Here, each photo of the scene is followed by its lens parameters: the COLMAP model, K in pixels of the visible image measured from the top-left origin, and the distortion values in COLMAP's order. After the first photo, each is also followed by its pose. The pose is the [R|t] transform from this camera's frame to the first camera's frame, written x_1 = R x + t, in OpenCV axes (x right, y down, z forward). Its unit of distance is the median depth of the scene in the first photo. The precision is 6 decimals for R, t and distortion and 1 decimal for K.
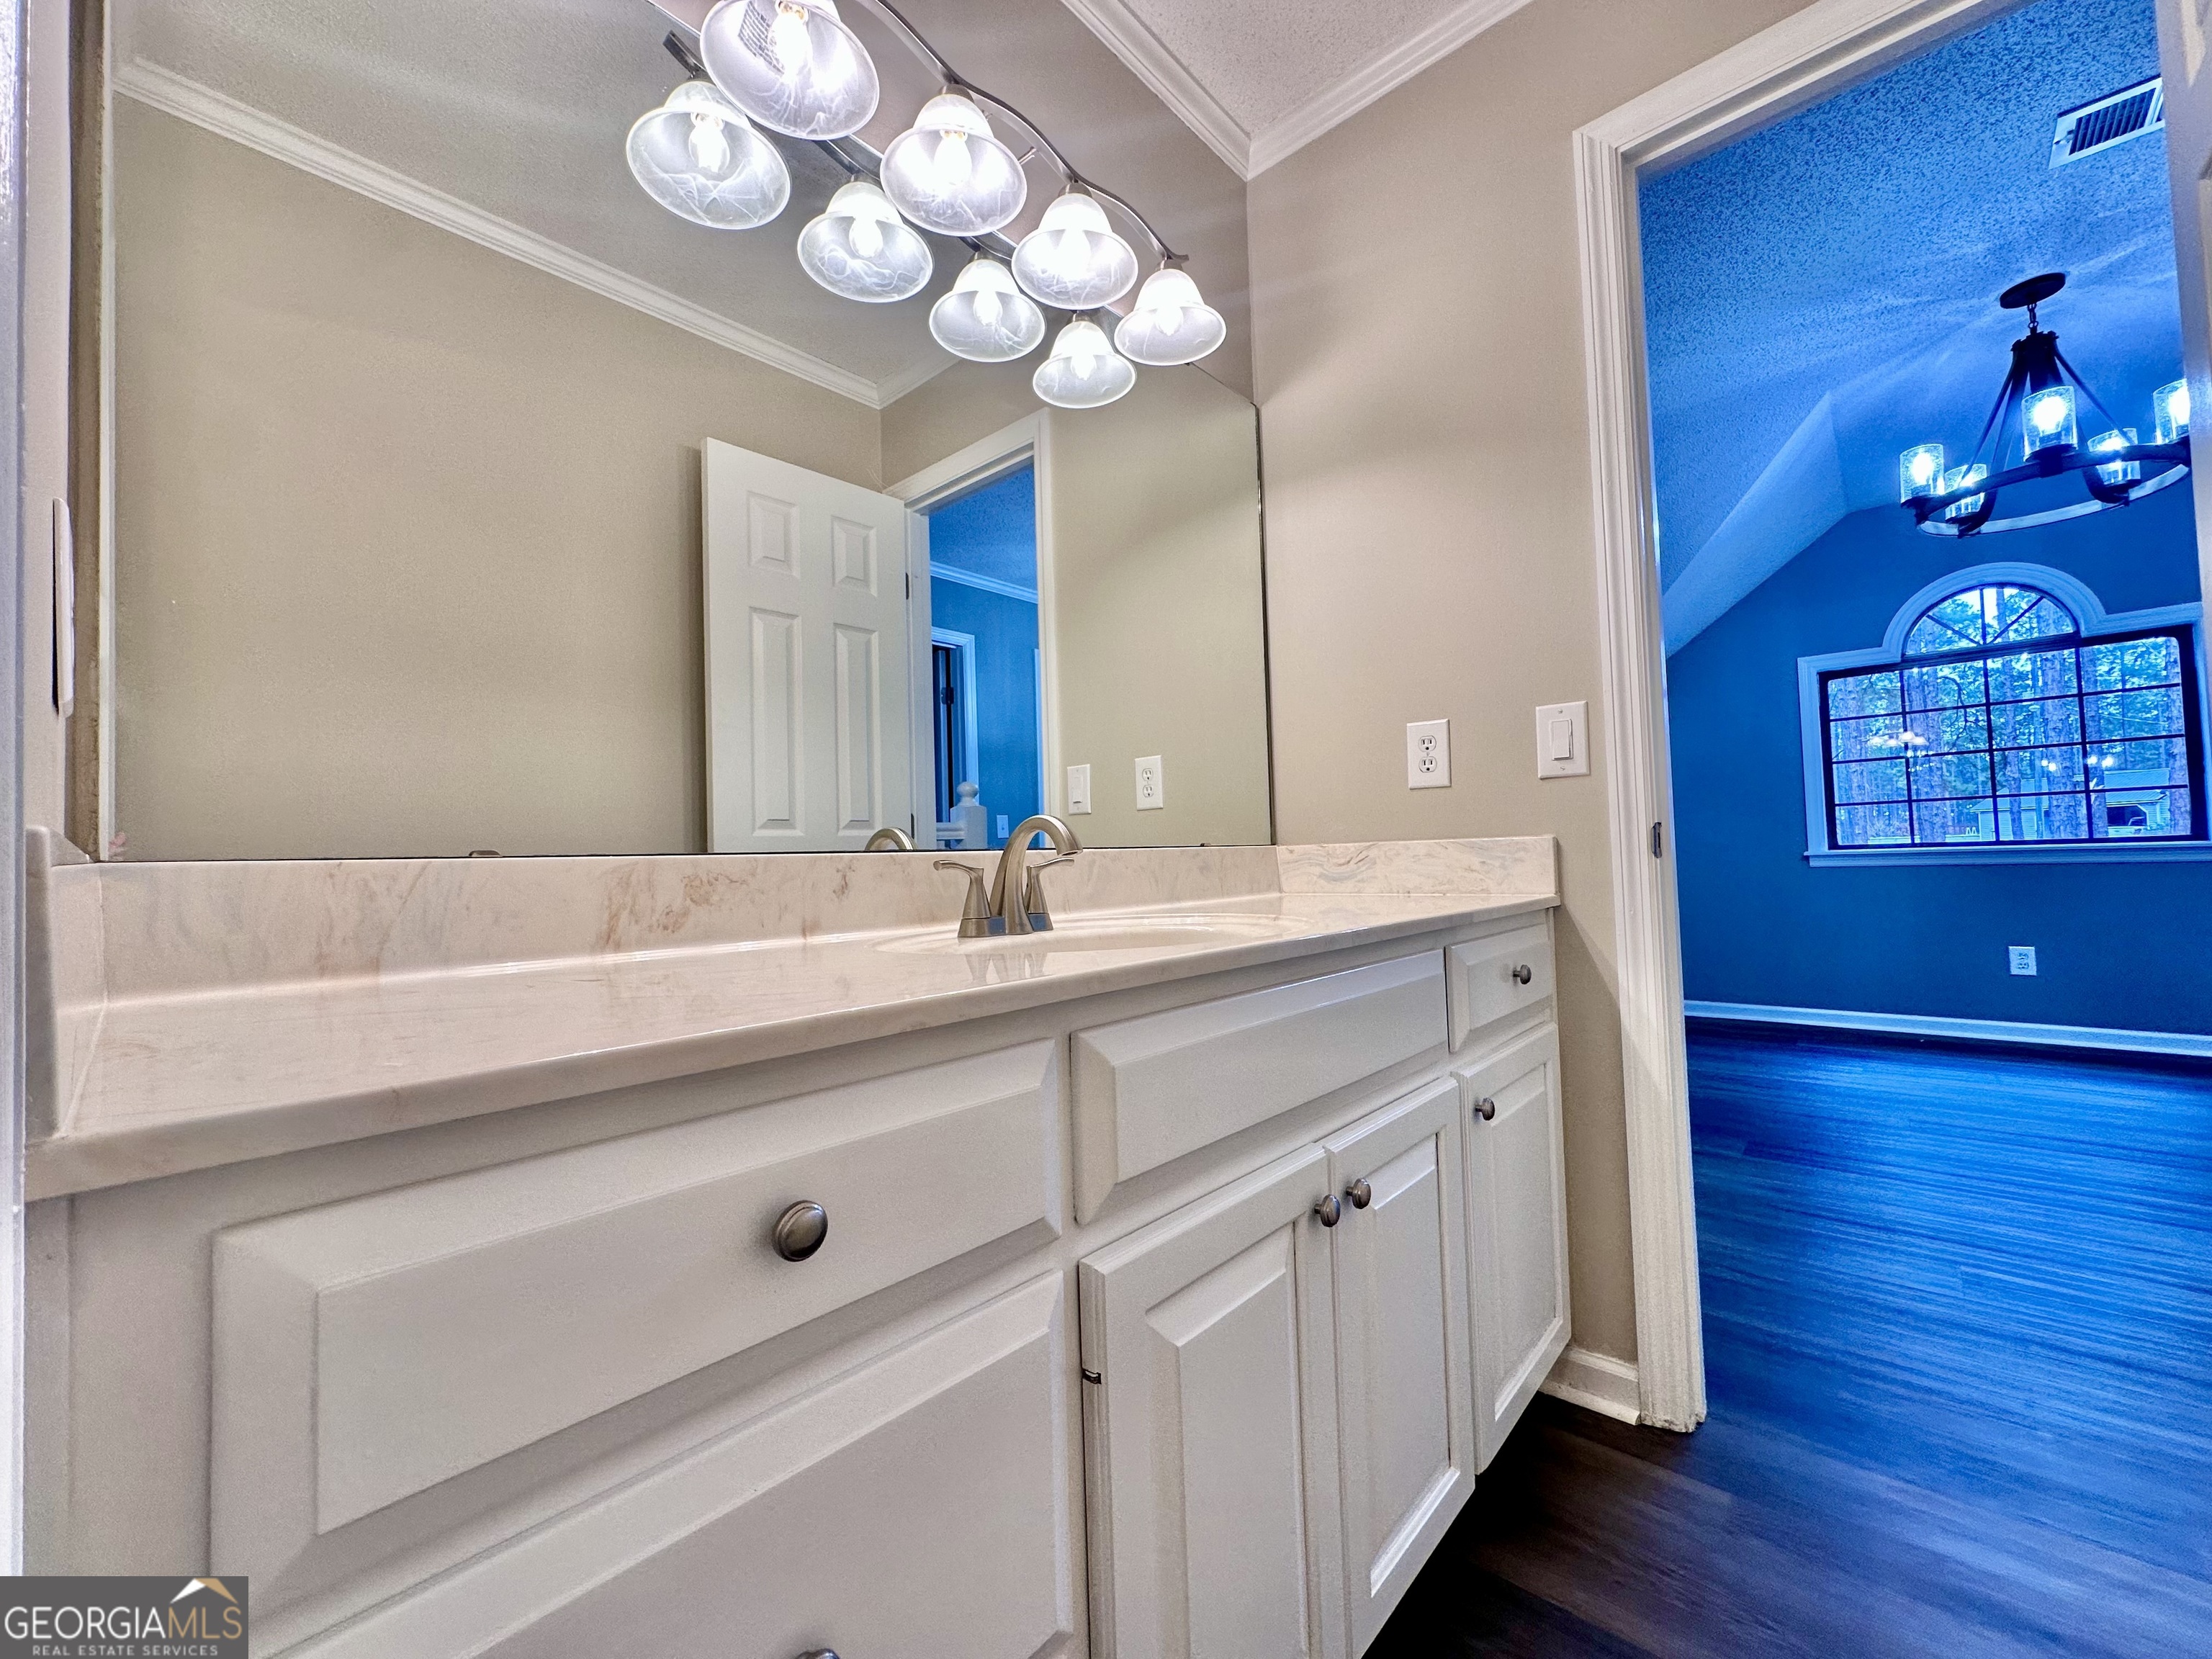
lens RADIAL K [[880.4, 0, 1107.5], [0, 880.4, 832.1], [0, 0, 1]] dist [-0.002045, 0.000298]
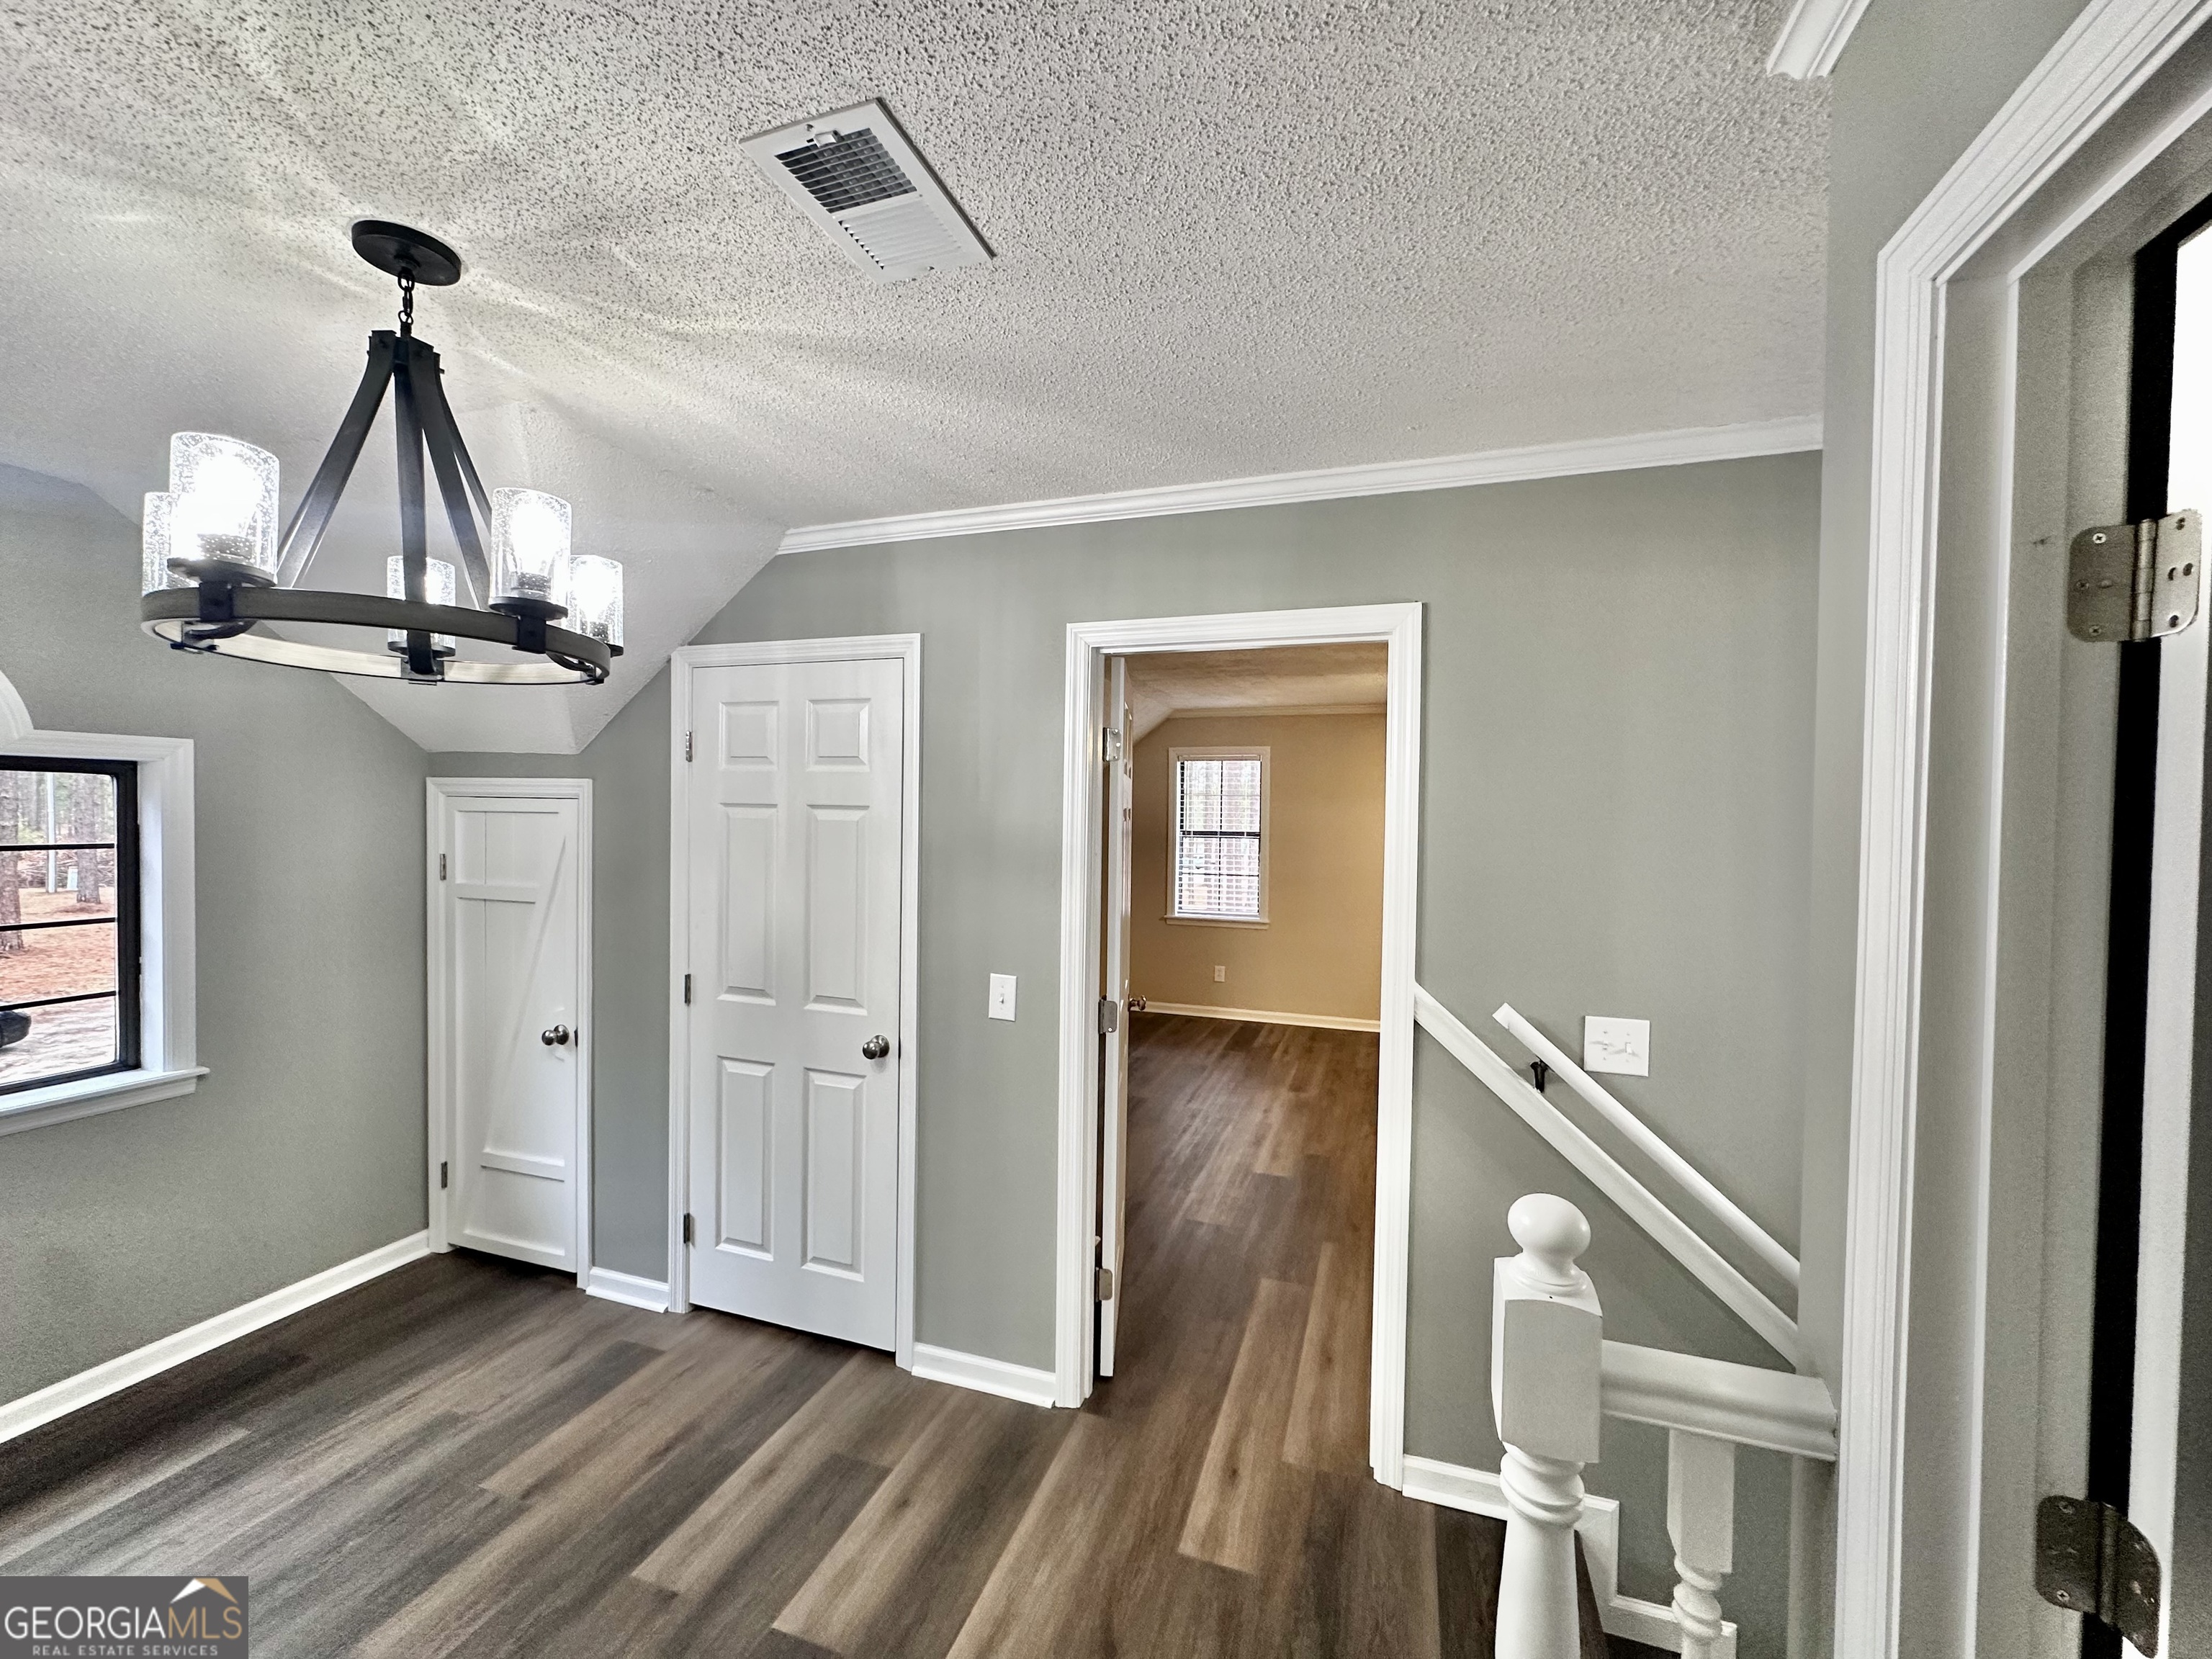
lens RADIAL K [[880.4, 0, 1107.5], [0, 880.4, 832.1], [0, 0, 1]] dist [-0.002045, 0.000298]
pose [[-0.398954, 0.010418, 0.916912, 0.381482], [-0.026685, 0.999380, -0.022966, -0.253160], [-0.916583, -0.033630, -0.398428, 0.773001]]
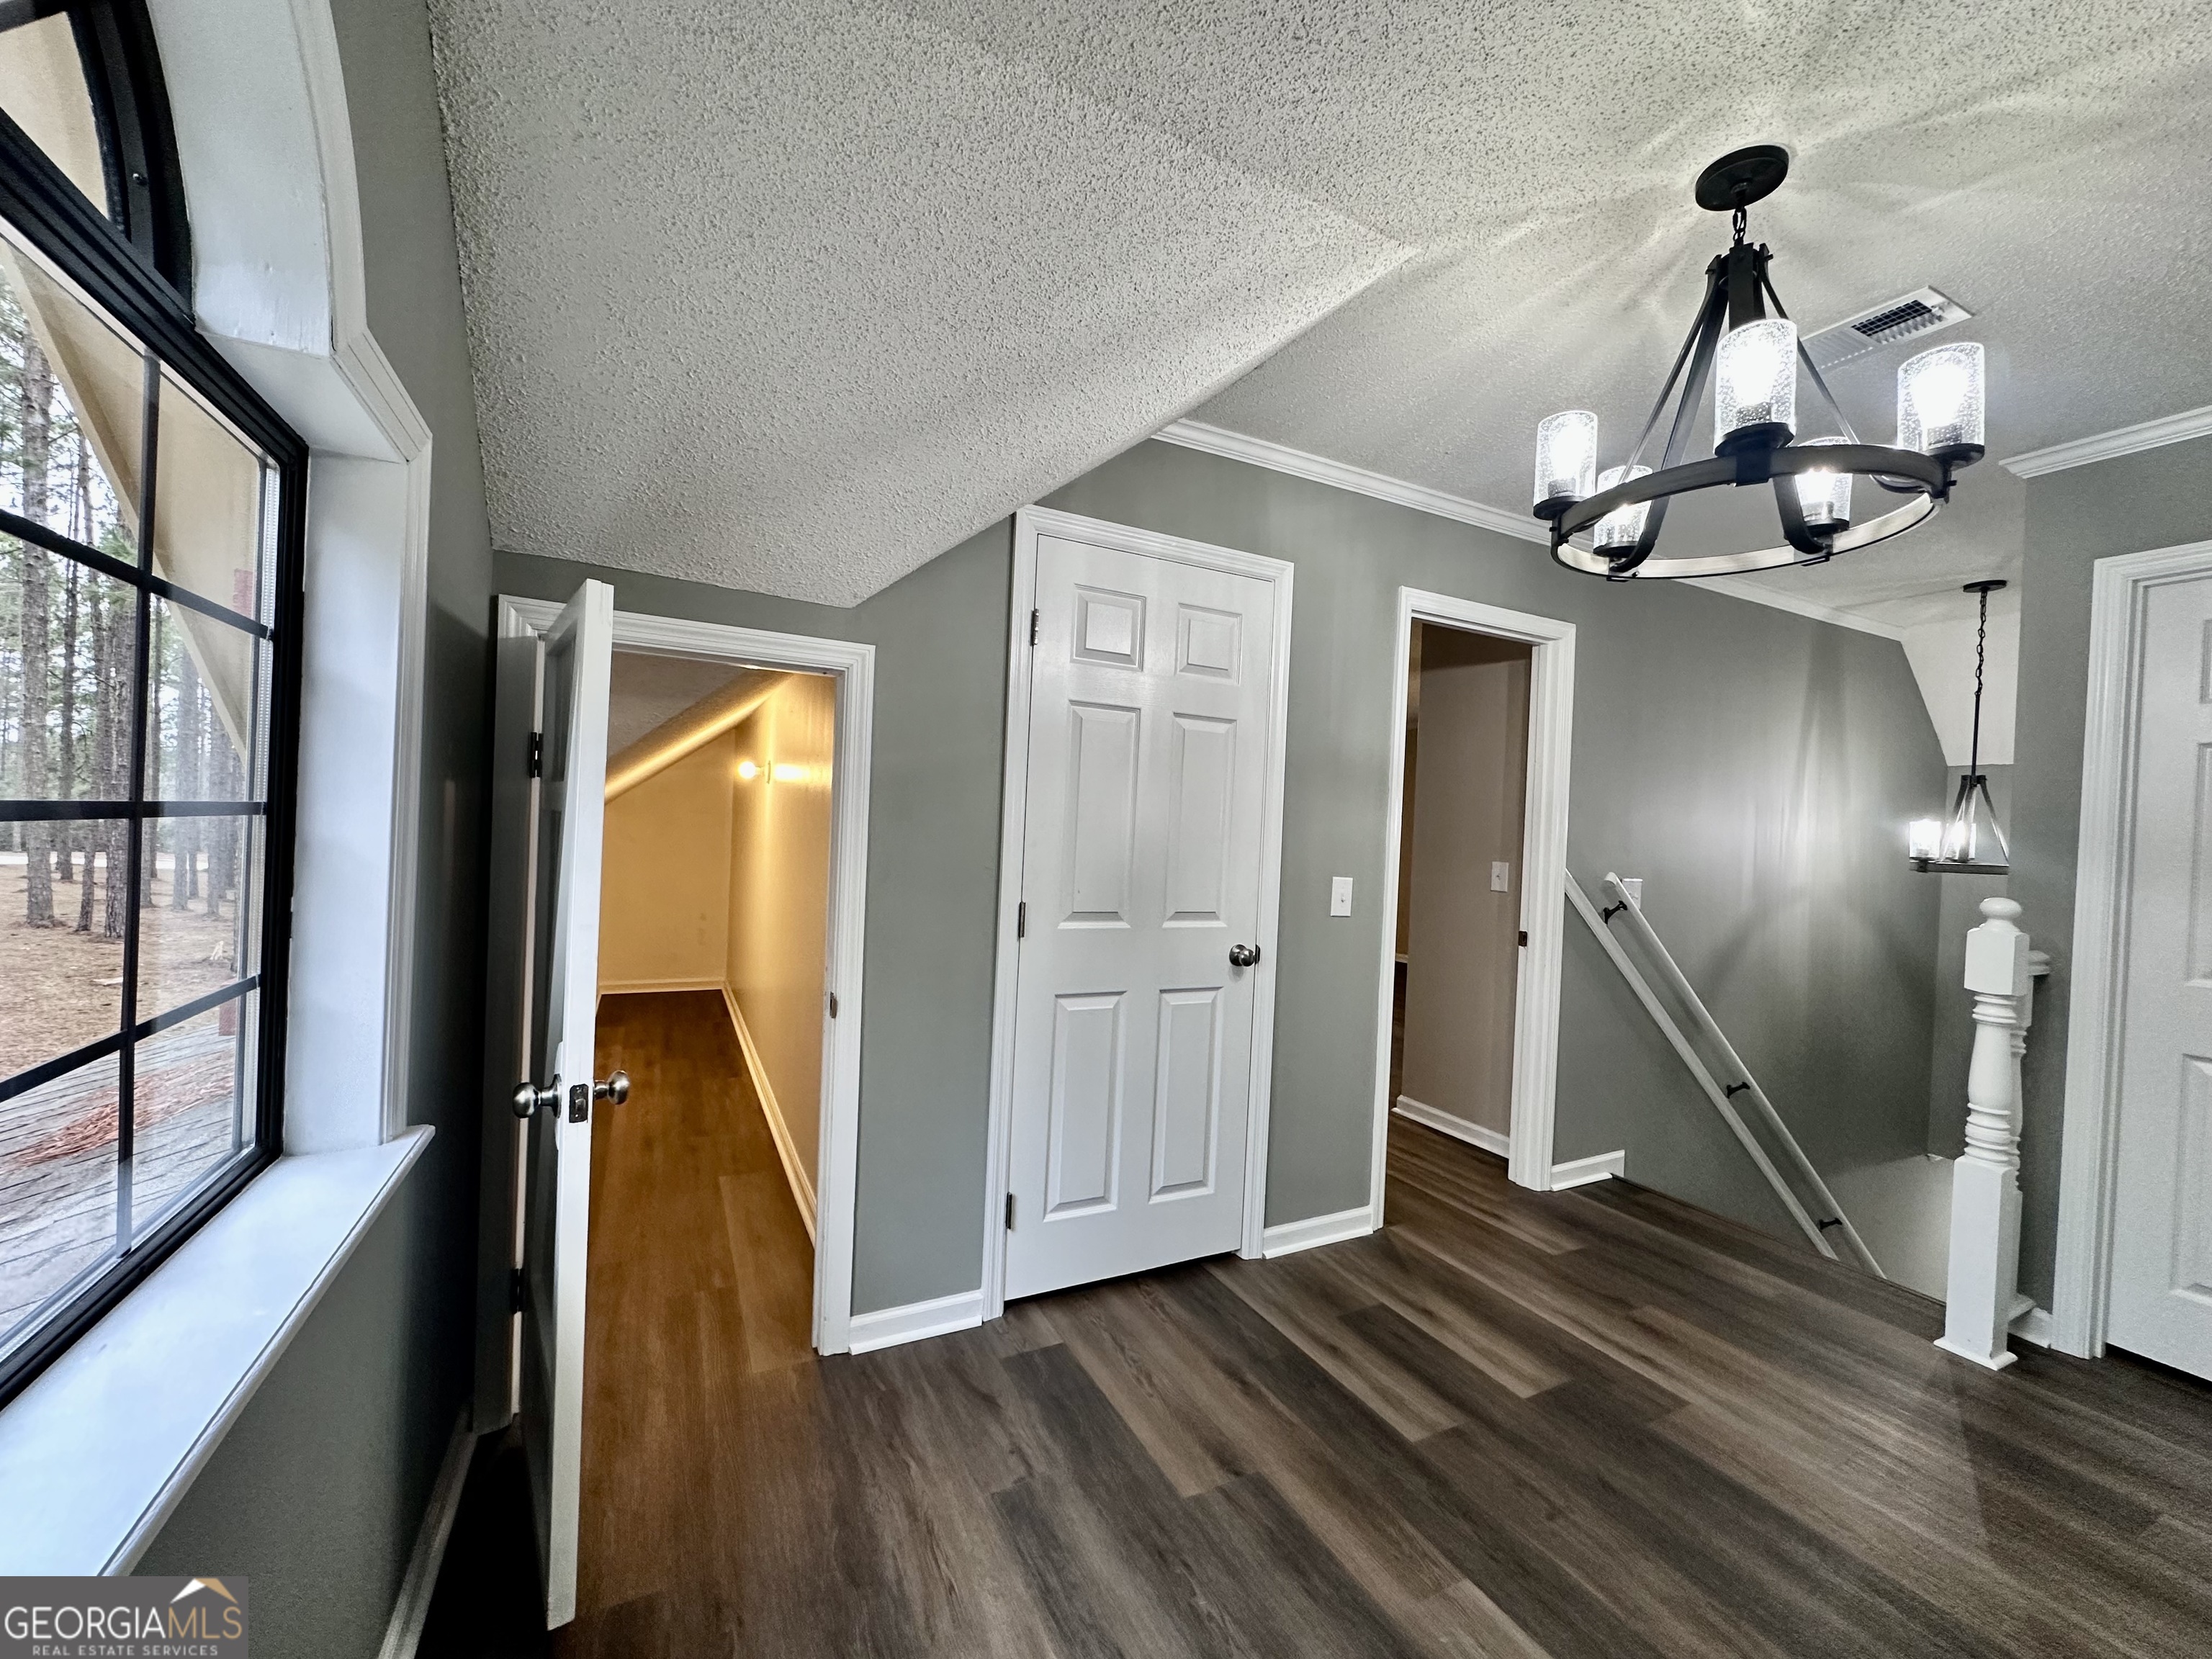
lens RADIAL K [[881.2, 0, 1106.0], [0, 881.2, 829.5], [0, 0, 1]] dist [-0.001165, -0.000201]
pose [[-0.935602, -0.008689, 0.352951, 1.185793], [-0.021281, 0.999267, -0.031812, -0.136833], [-0.352416, -0.037274, -0.935101, 1.620442]]
